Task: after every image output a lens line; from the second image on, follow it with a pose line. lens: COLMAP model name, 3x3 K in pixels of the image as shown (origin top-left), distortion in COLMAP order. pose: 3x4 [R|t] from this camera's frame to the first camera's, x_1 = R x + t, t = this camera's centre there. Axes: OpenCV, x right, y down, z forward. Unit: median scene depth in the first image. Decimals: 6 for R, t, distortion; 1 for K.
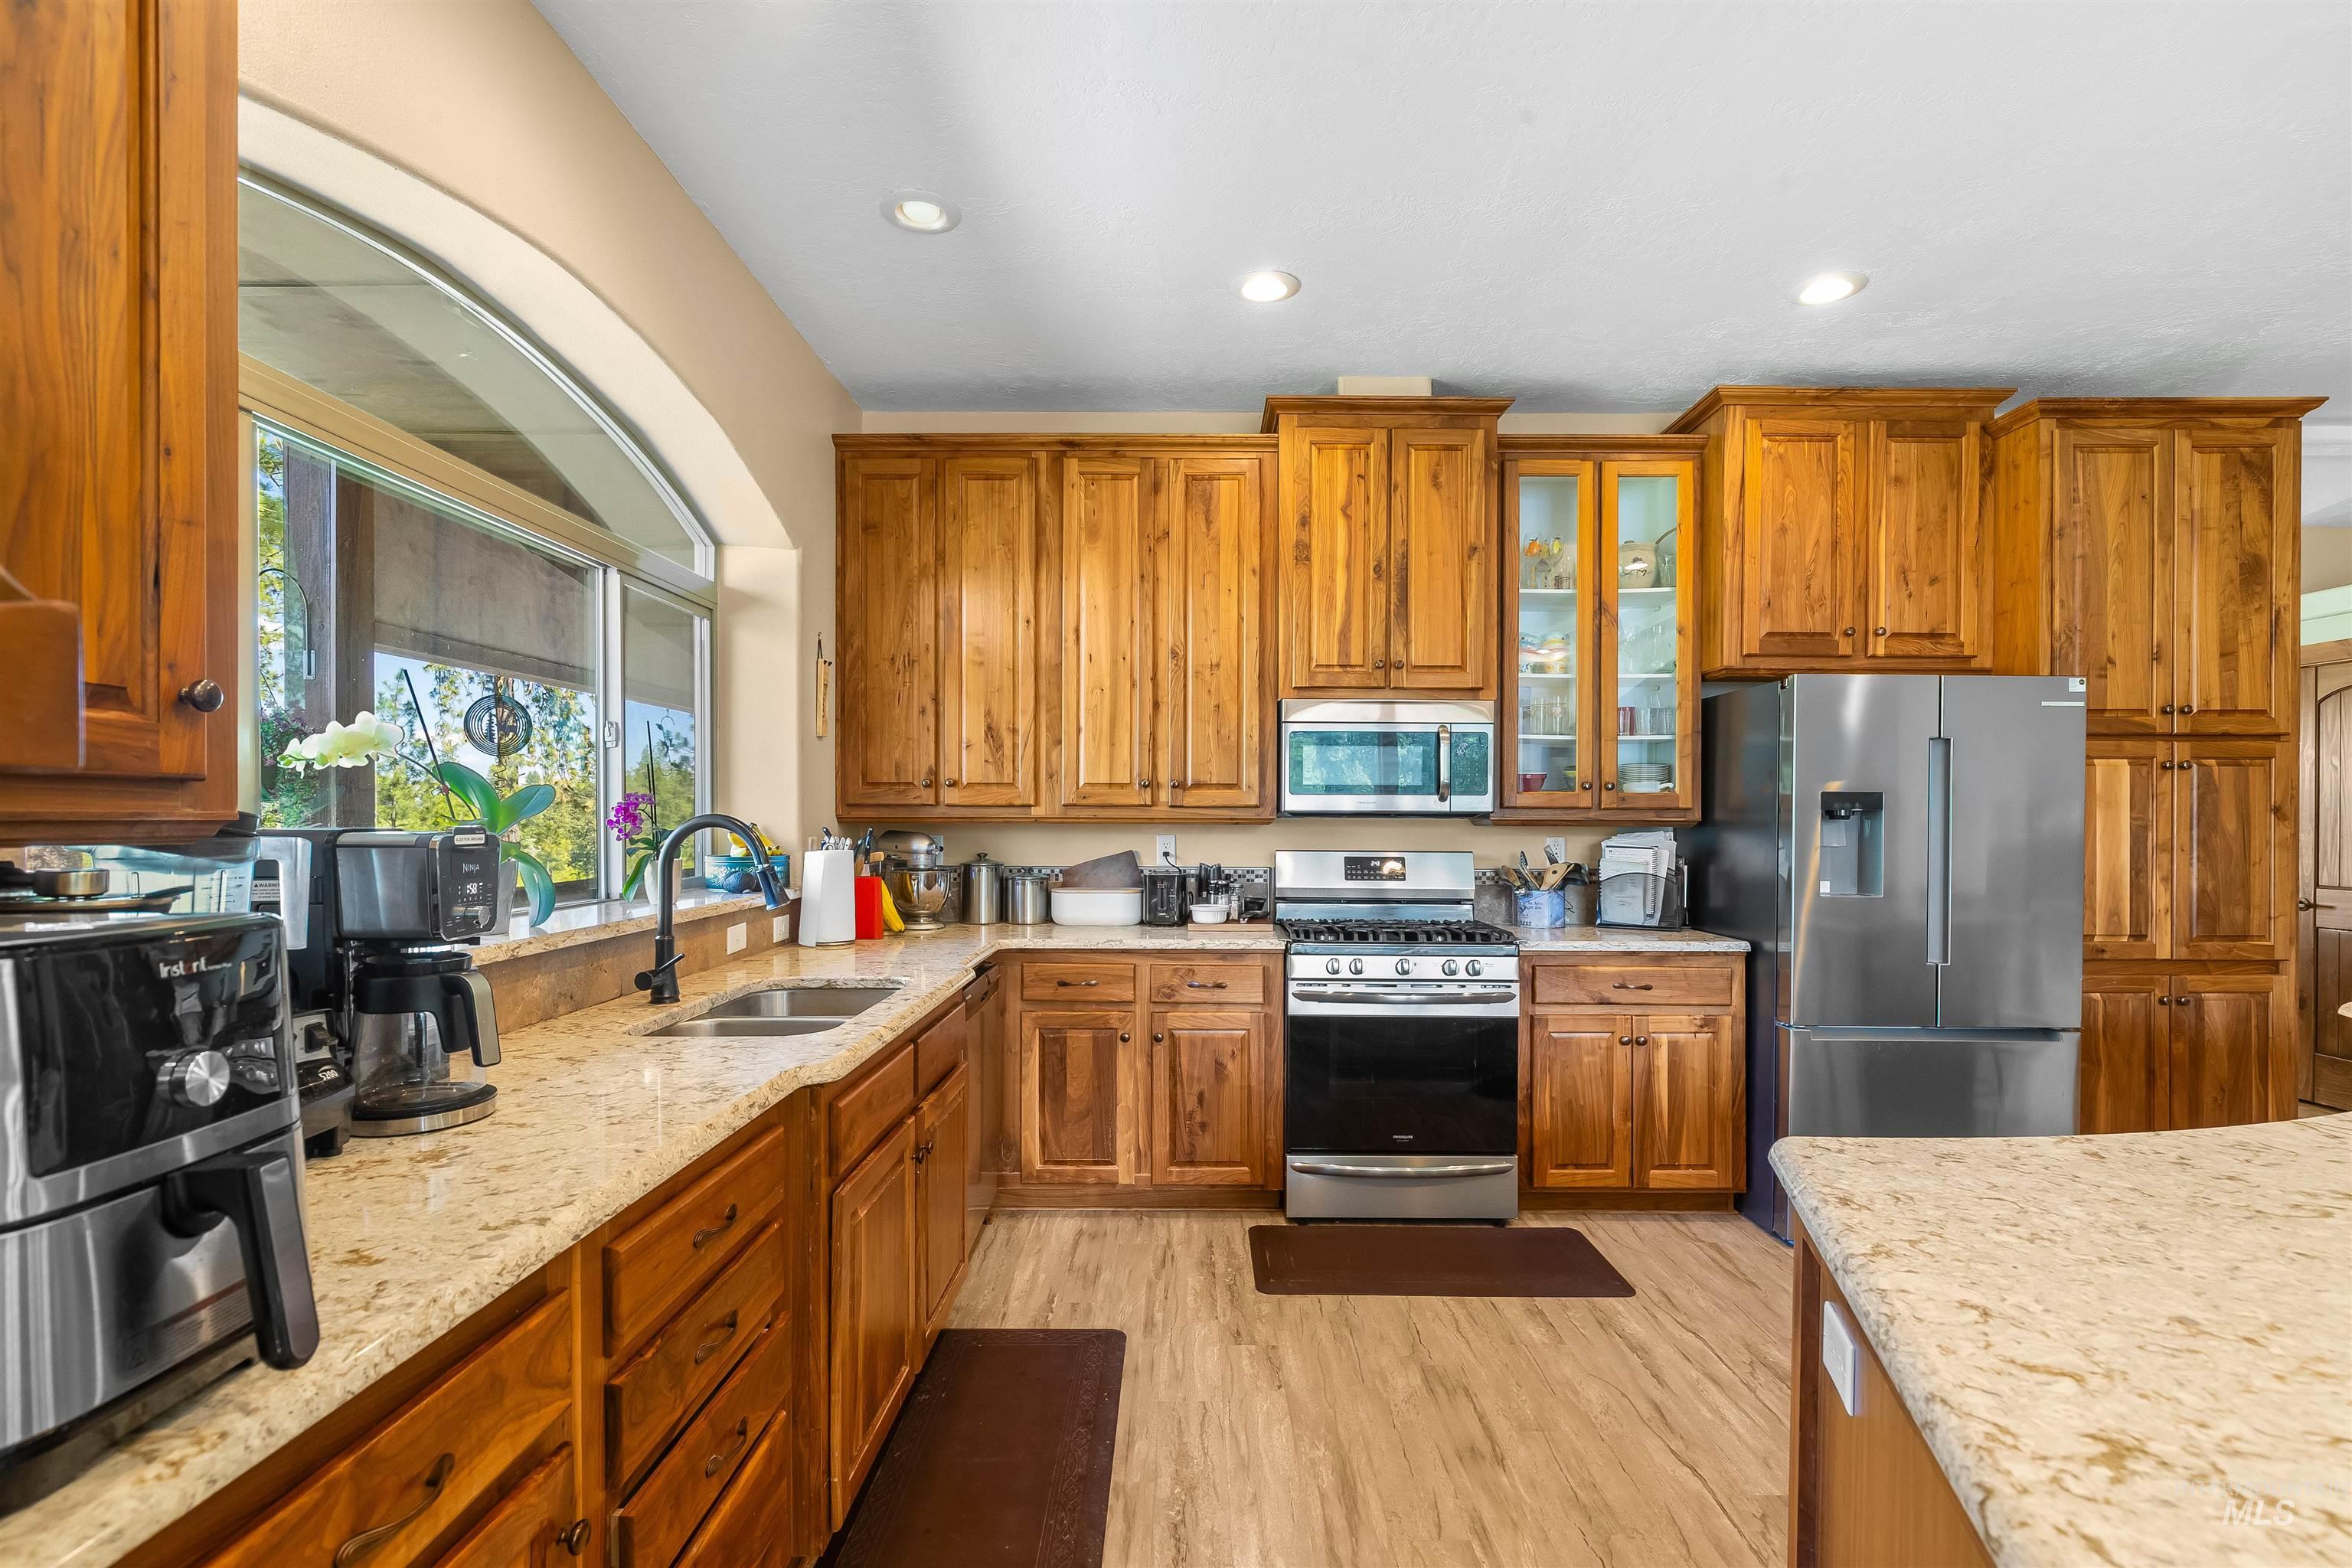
lens RADIAL K [[1099.9, 0, 1183.2], [0, 1099.9, 840.0], [0, 0, 1]] dist [-0.004597, 0.000487]
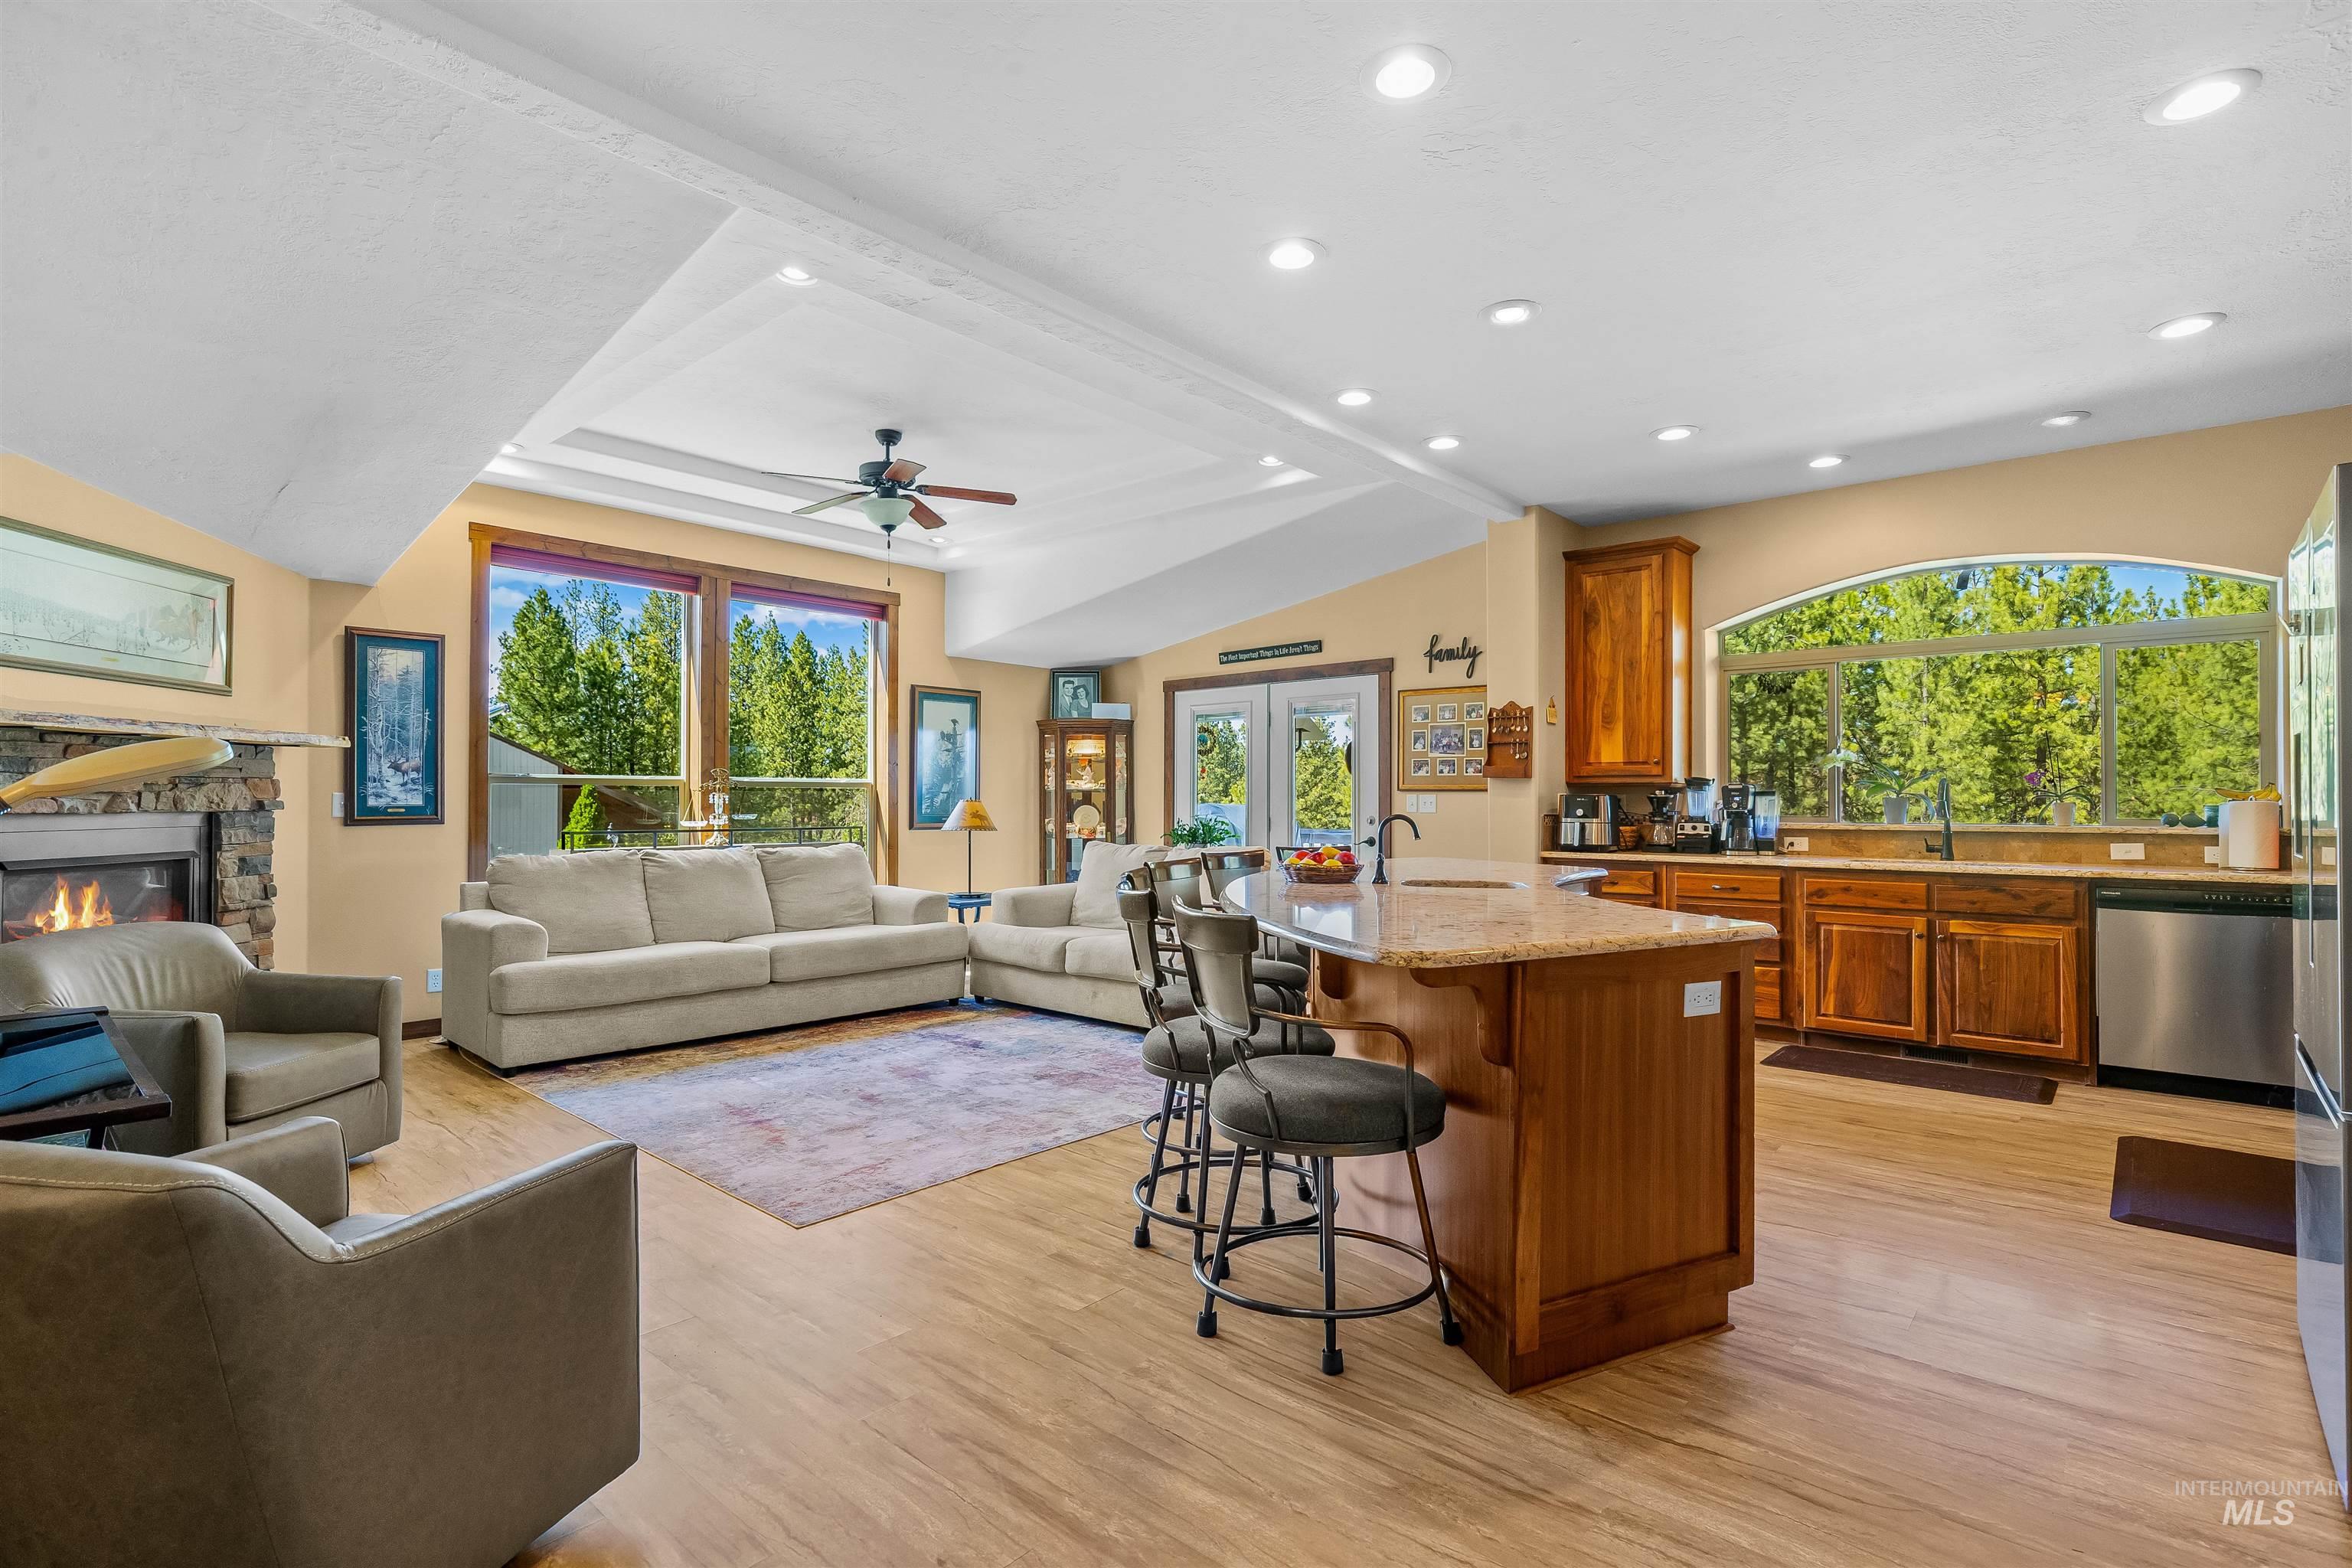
lens RADIAL K [[1107.4, 0, 1184.6], [0, 1107.4, 794.9], [0, 0, 1]] dist [-0.007311, -0.000097]
pose [[-0.655587, -0.010100, -0.755052, 1.421176], [-0.020831, 0.999772, 0.004713, 0.020058], [0.754832, 0.018818, -0.655648, 0.806012]]
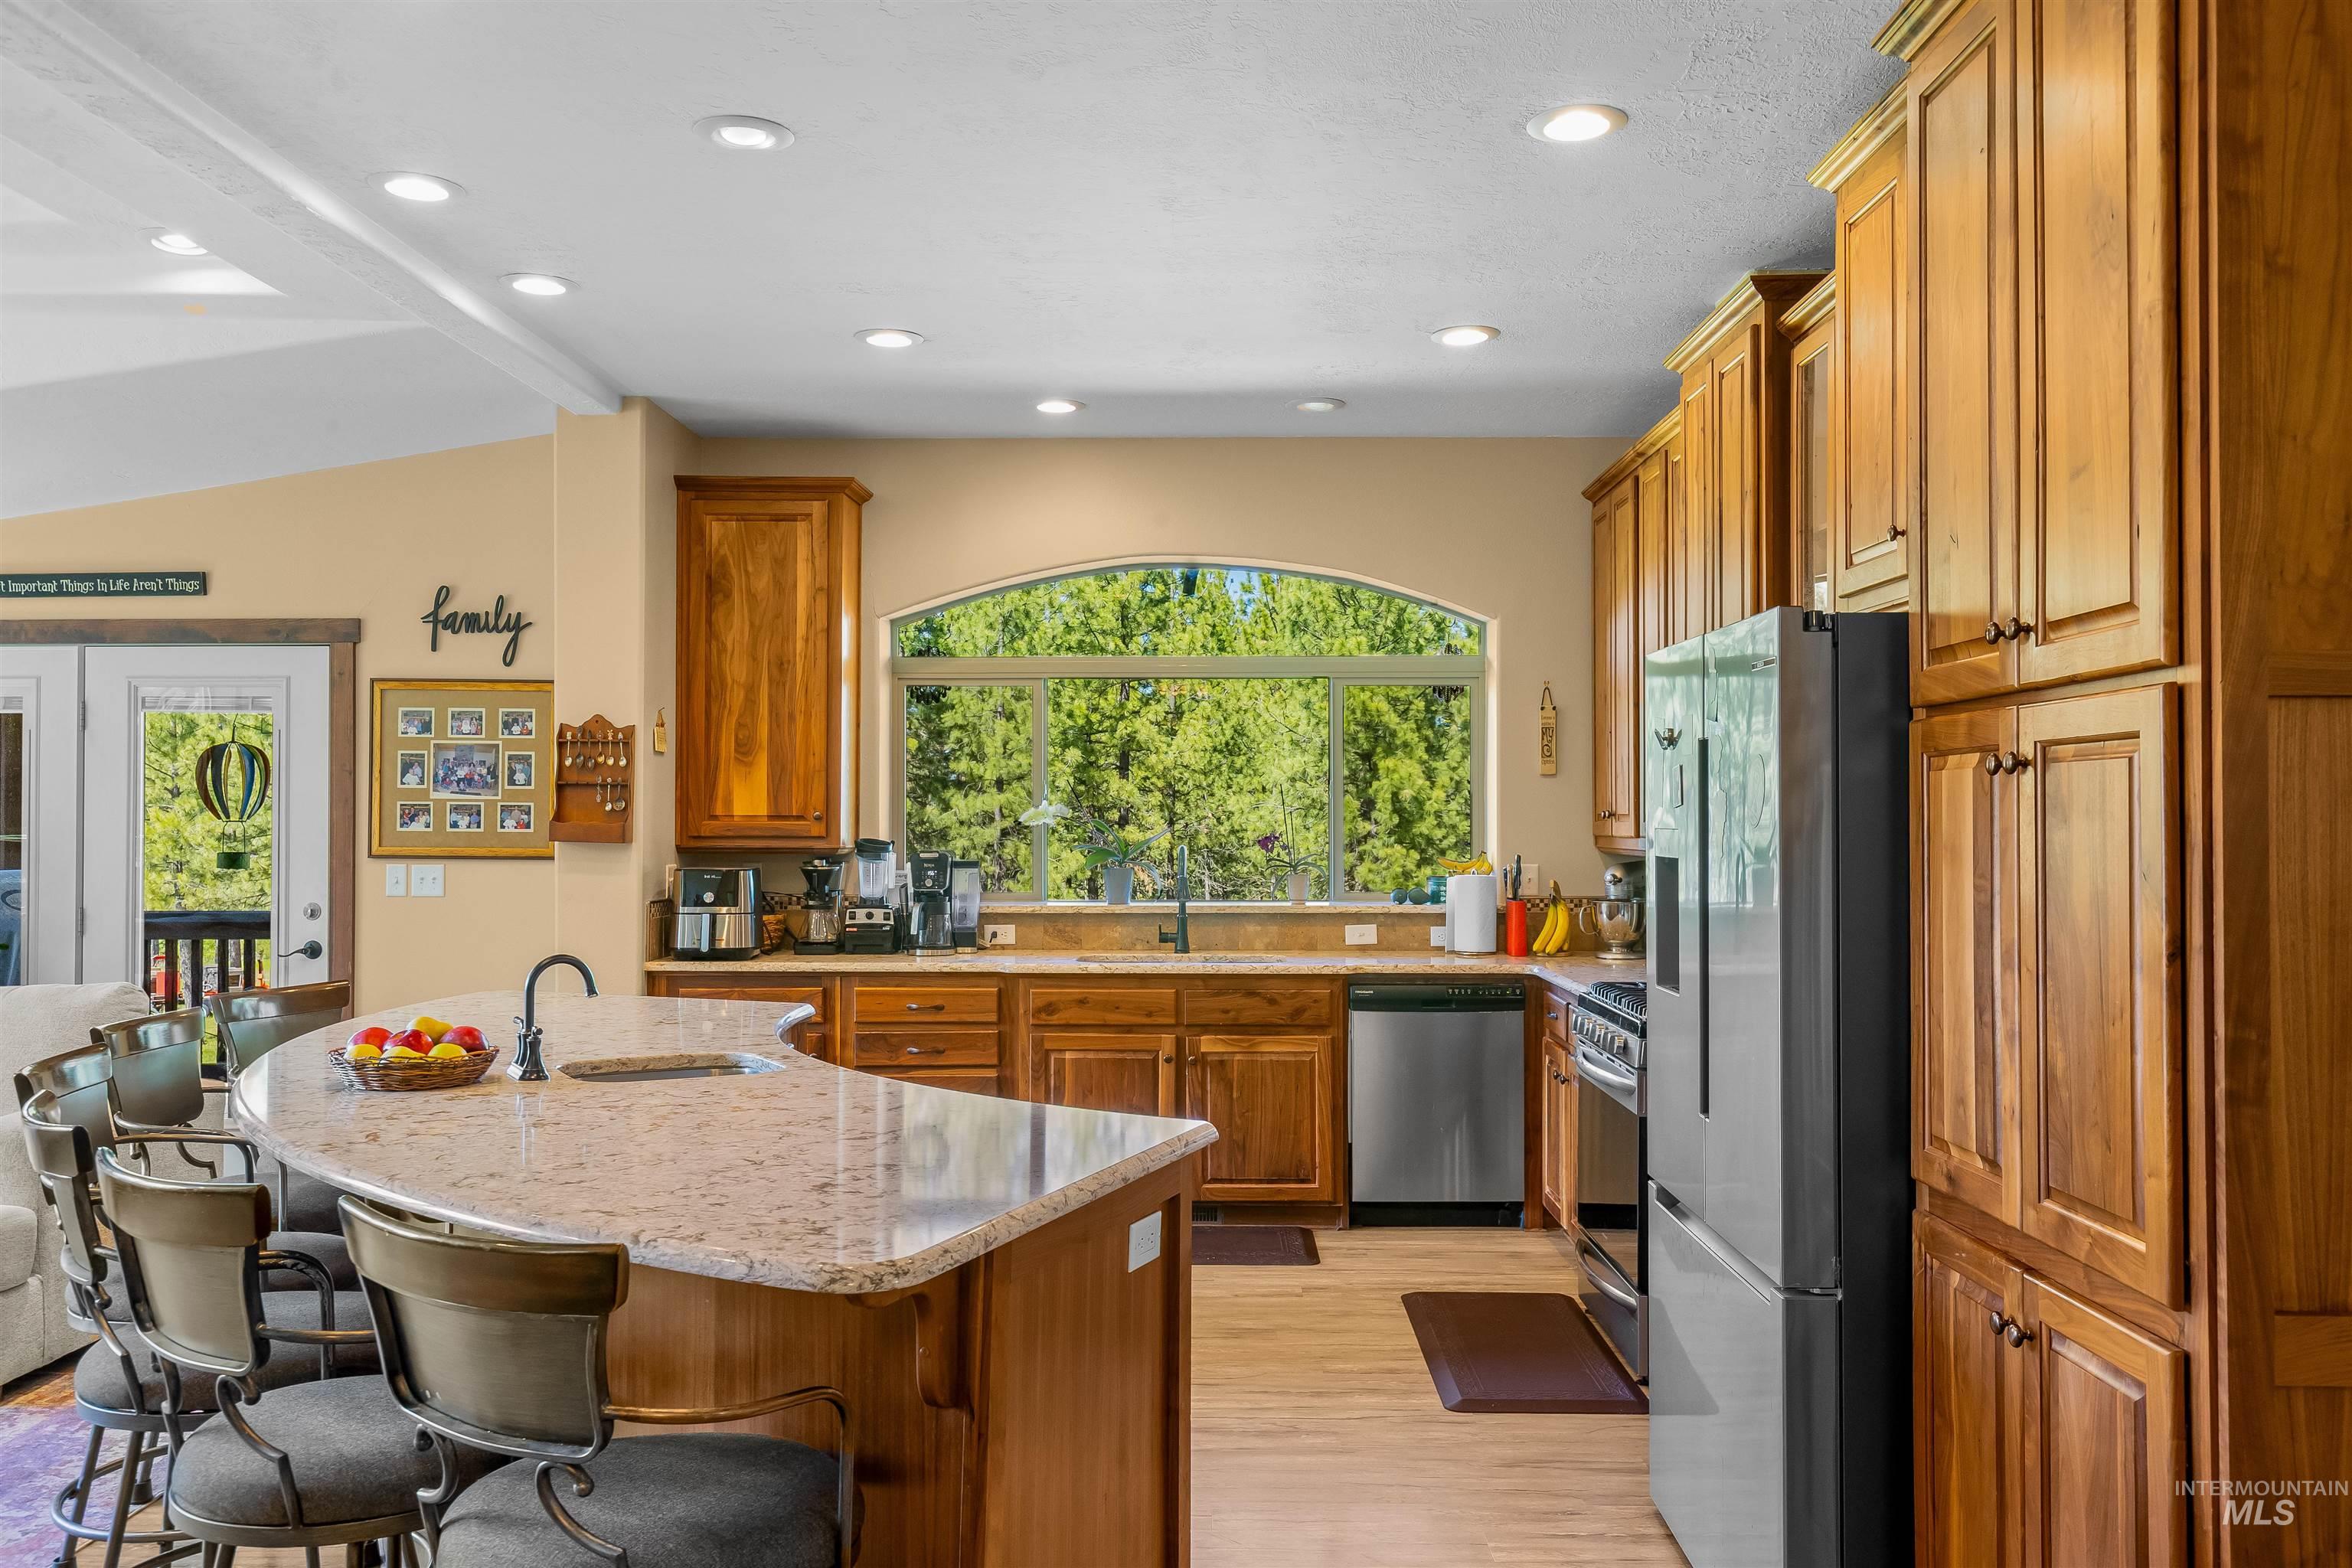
lens RADIAL K [[1816.2, 0, 1178.5], [0, 1816.2, 792.8], [0, 0, 1]] dist [0.011040, 0.003296]
pose [[-0.008805, -0.015819, -0.999836, 1.485450], [-0.022228, 0.999631, -0.015620, -0.037868], [0.999714, 0.022086, -0.009153, 0.627228]]
